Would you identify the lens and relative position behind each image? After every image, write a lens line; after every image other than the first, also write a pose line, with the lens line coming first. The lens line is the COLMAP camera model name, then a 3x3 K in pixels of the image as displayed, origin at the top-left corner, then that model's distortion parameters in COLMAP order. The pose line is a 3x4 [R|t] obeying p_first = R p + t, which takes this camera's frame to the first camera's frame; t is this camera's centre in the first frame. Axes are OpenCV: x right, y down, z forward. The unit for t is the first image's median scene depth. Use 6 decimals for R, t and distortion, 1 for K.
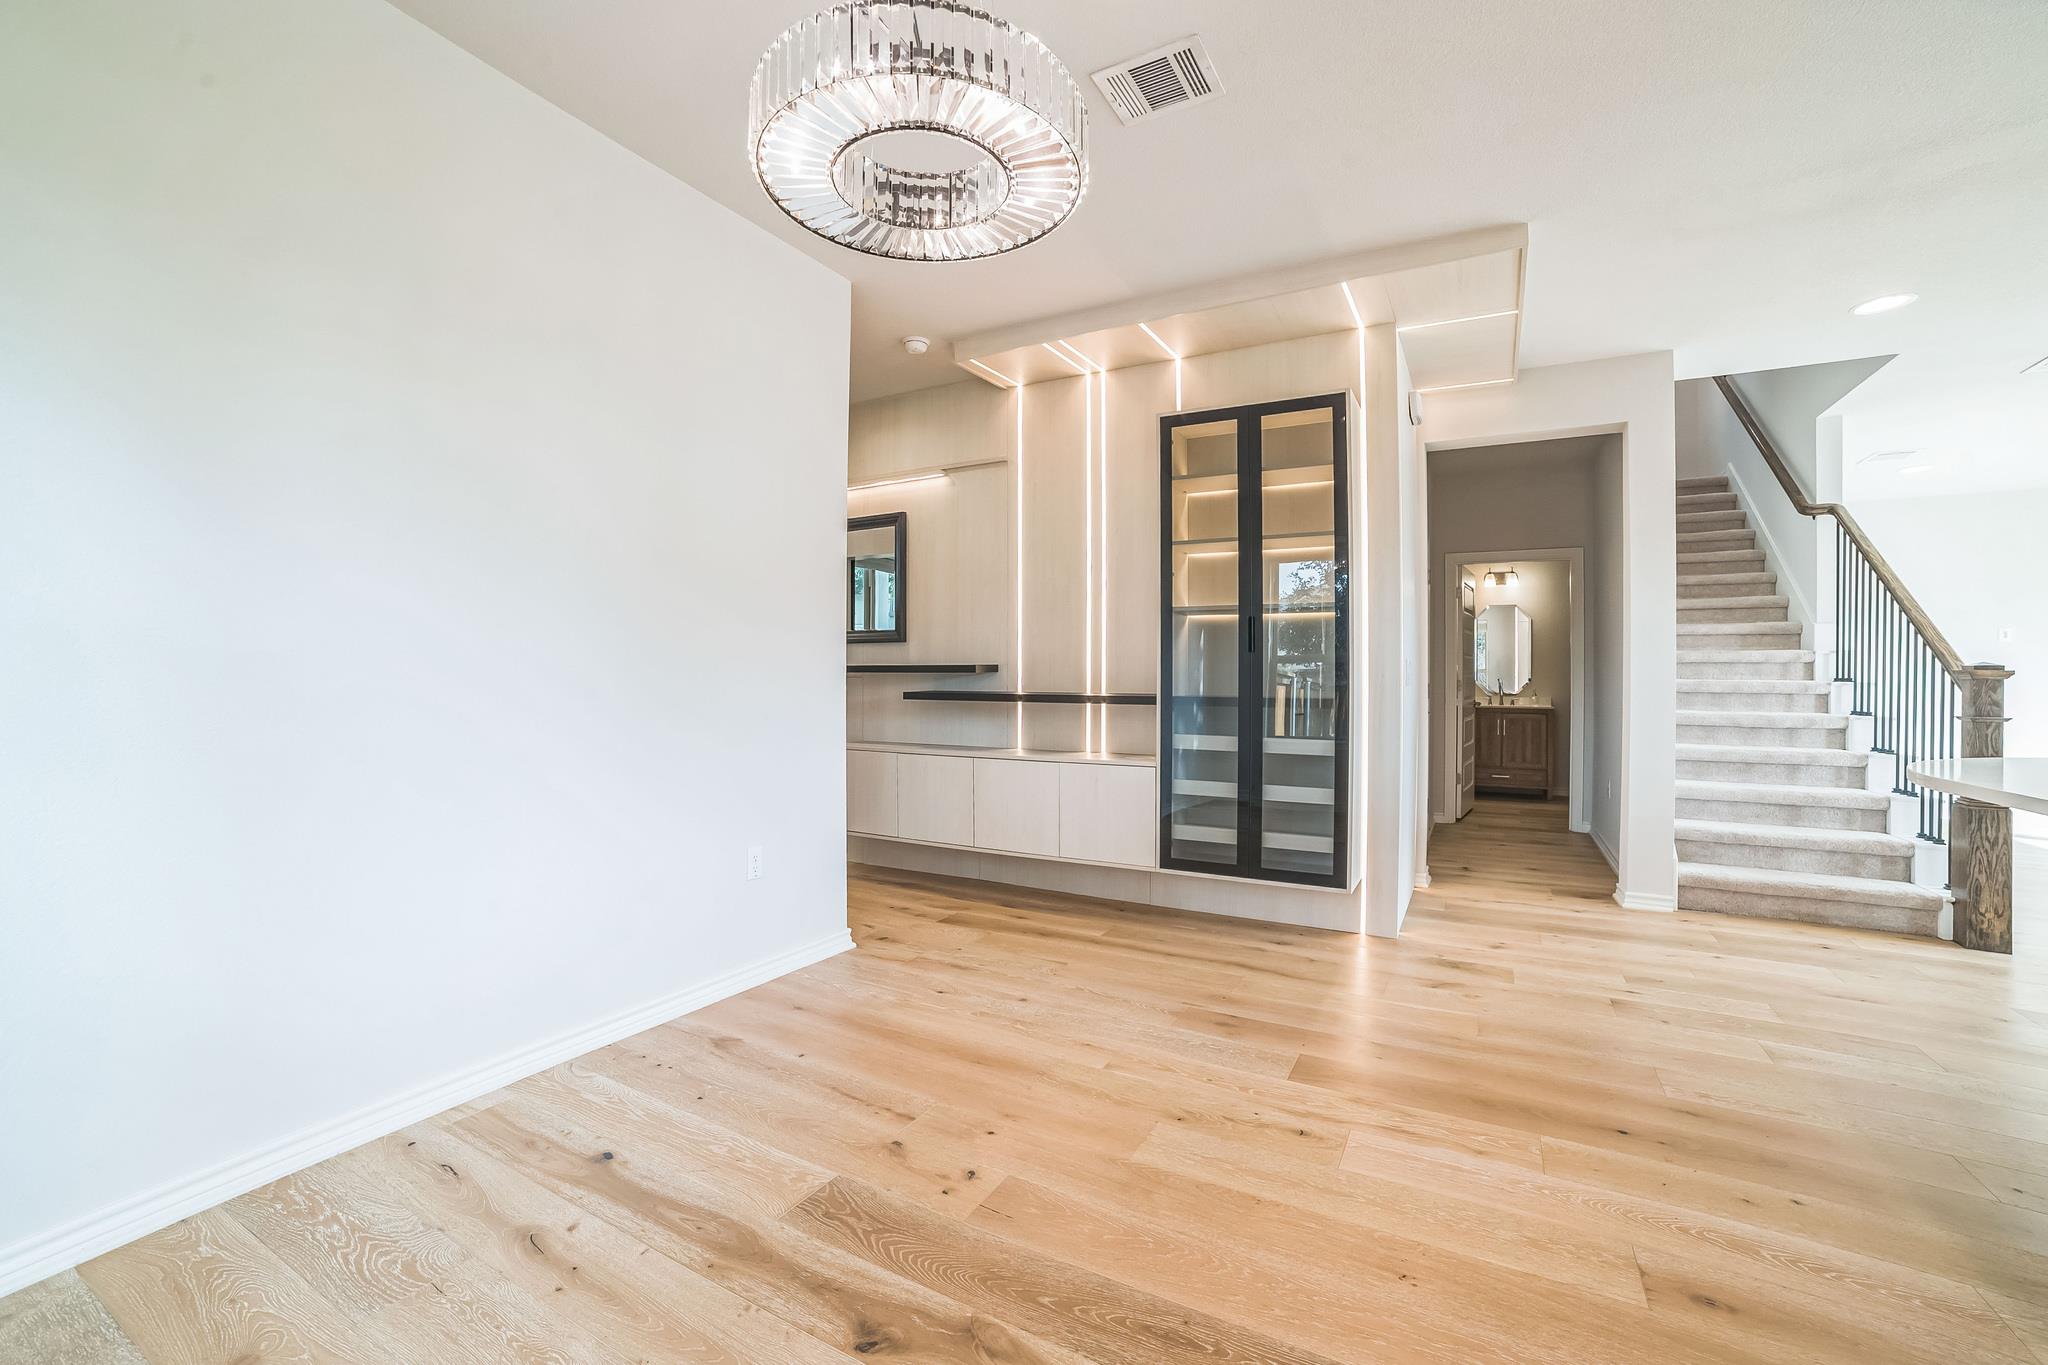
lens RADIAL K [[832.1, 0, 1083.8], [0, 832.1, 684.5], [0, 0, 1]] dist [-0.001677, -0.000090]
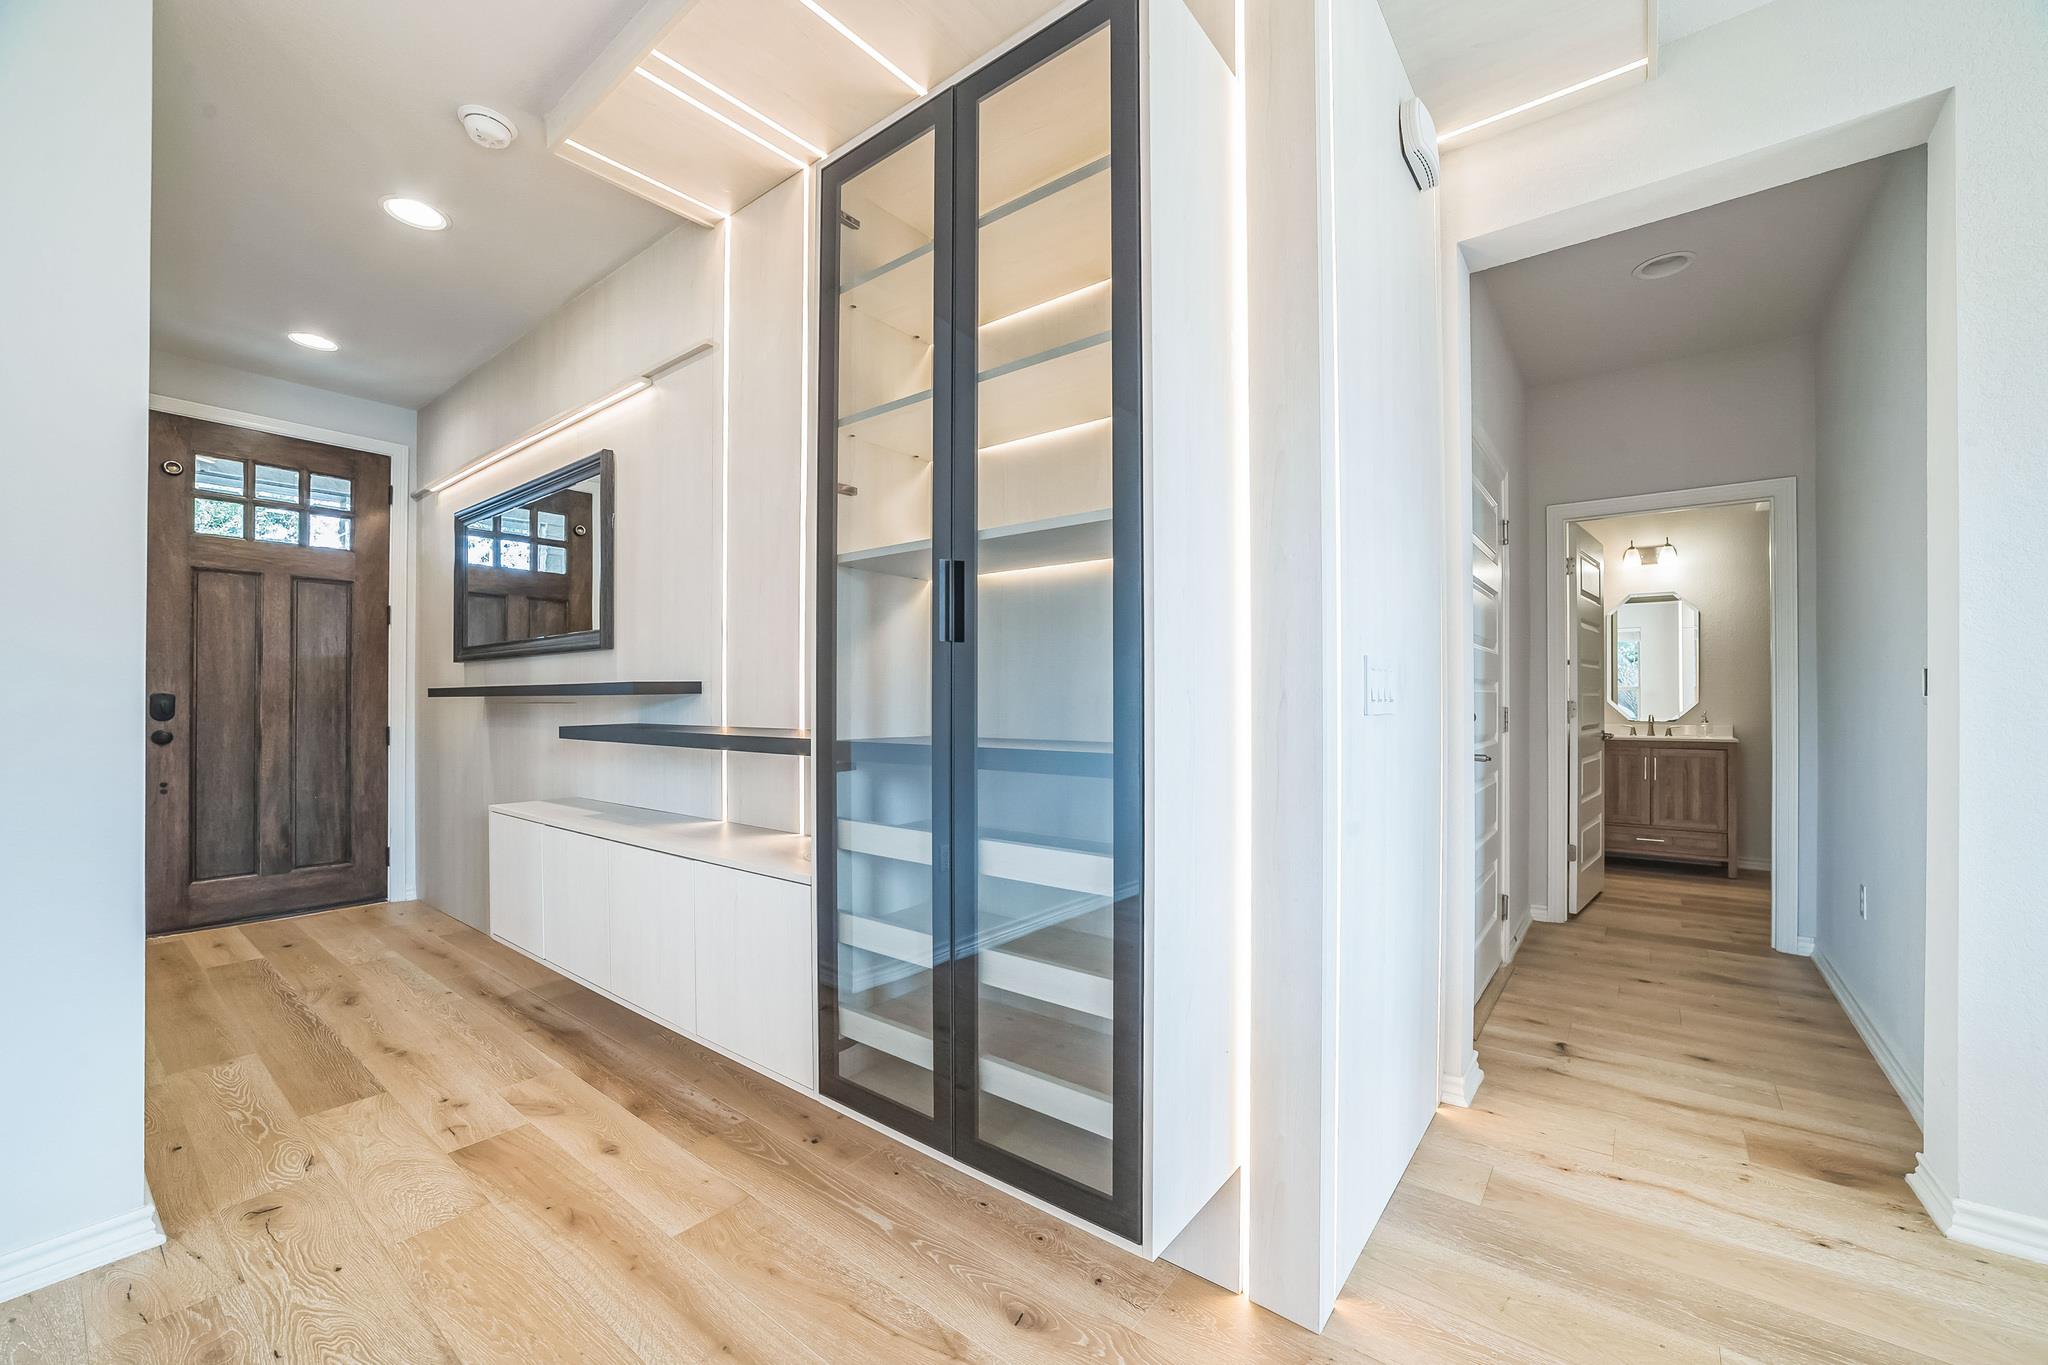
lens RADIAL K [[831.0, 0, 1019.5], [0, 831.0, 710.6], [0, 0, 1]] dist [0.001789, 0.000278]
pose [[0.981376, -0.005990, -0.192004, 0.261298], [0.006240, 0.999980, 0.000701, -0.001245], [0.191996, -0.001886, 0.981394, 0.479412]]
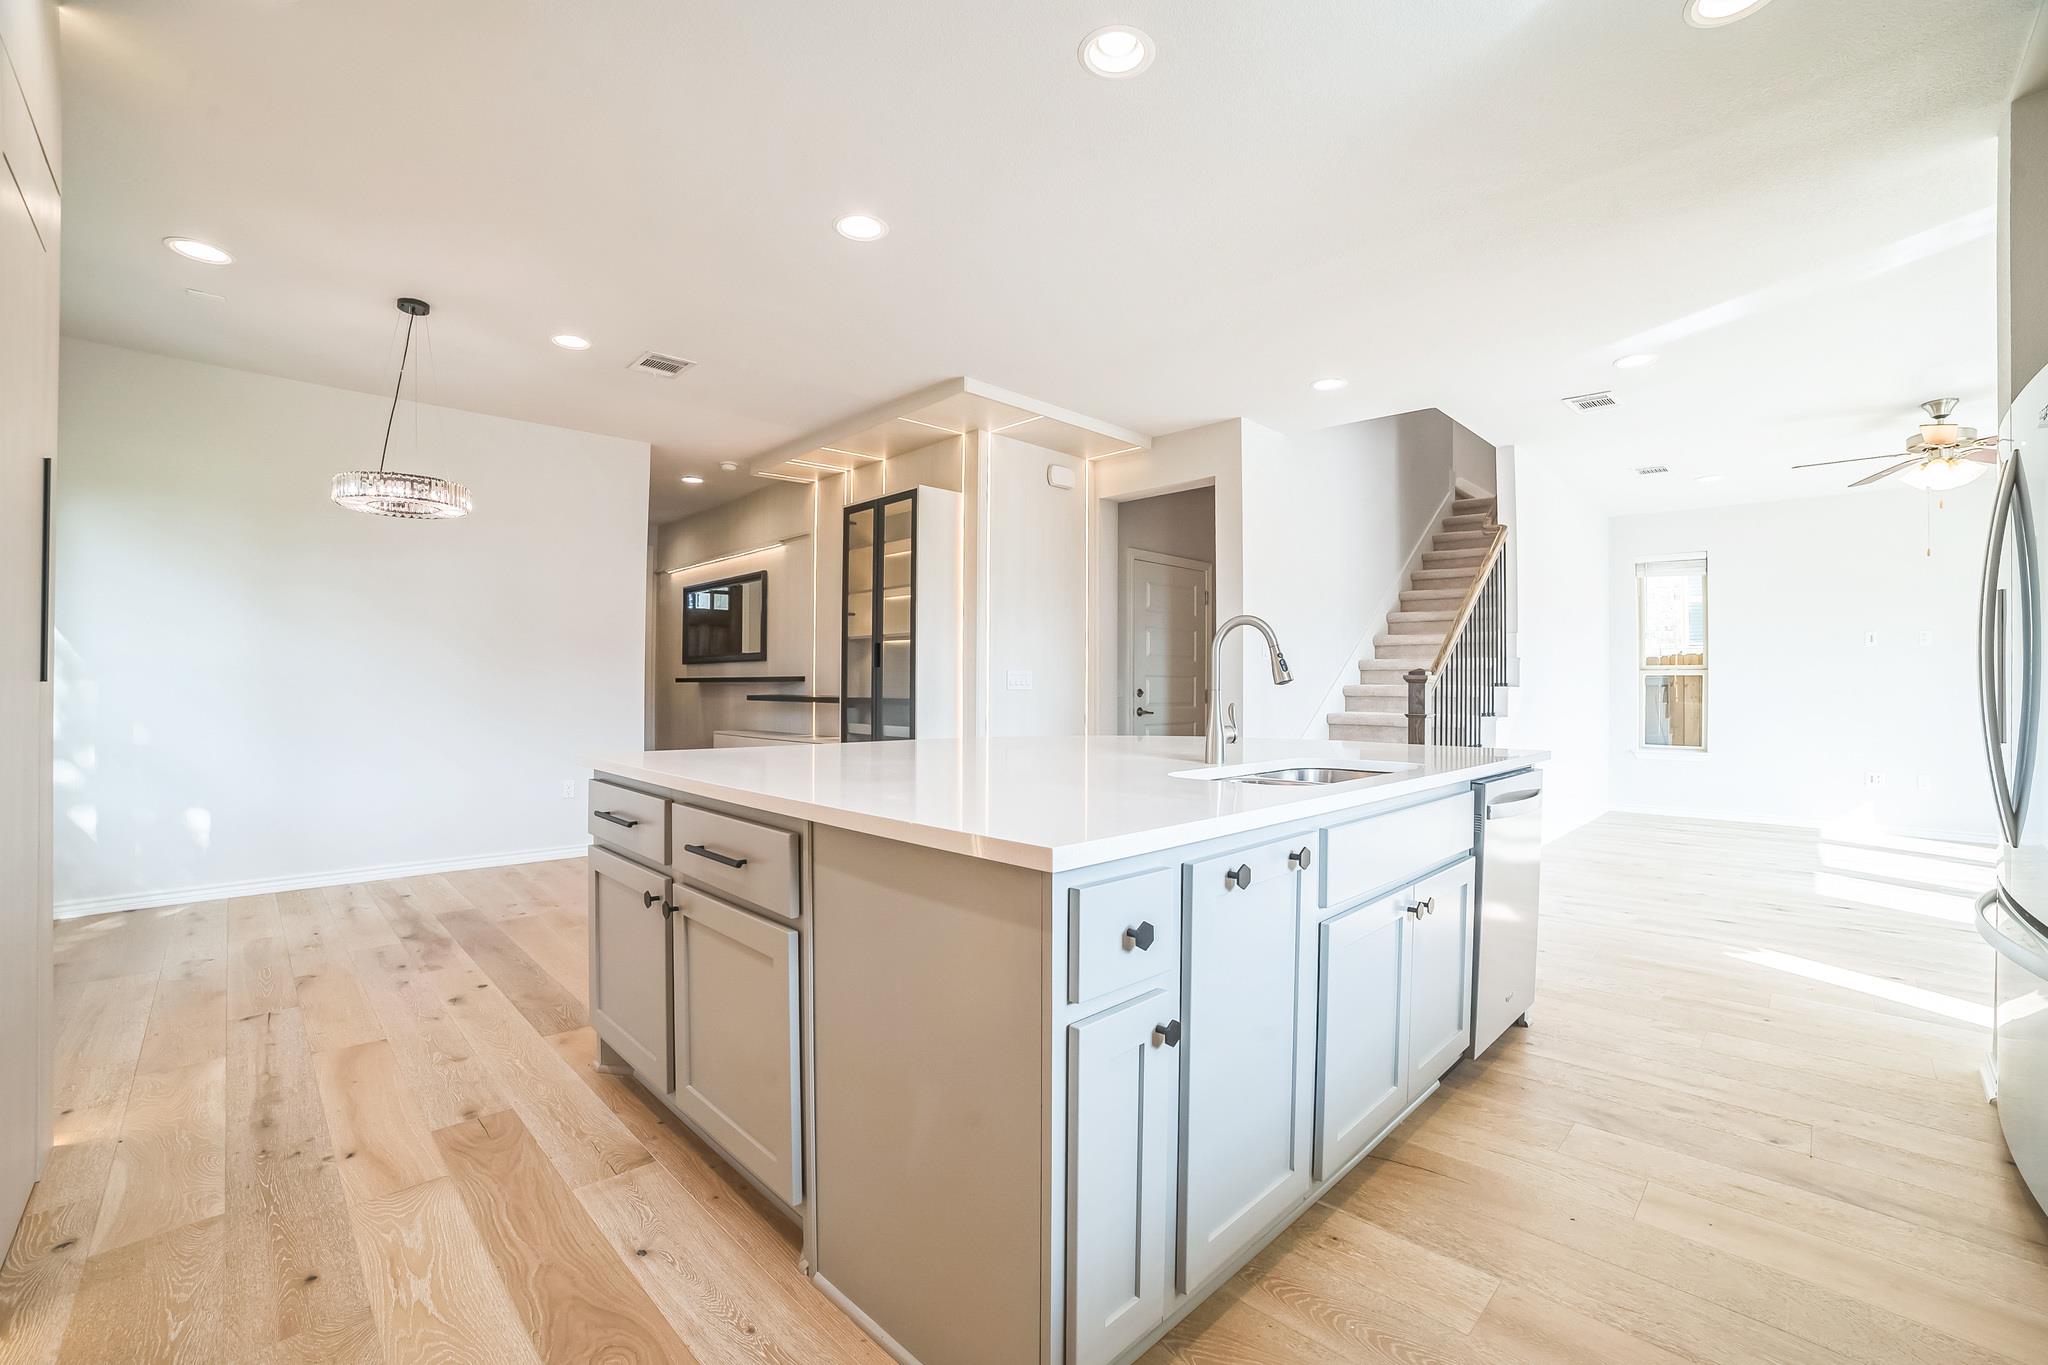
lens RADIAL K [[831.0, 0, 1019.5], [0, 831.0, 710.6], [0, 0, 1]] dist [0.001789, 0.000278]
pose [[0.952451, 0.003112, -0.304674, 0.740795], [0.003007, 0.999803, 0.019613, 0.008750], [0.304676, -0.019597, 0.952255, -0.278085]]
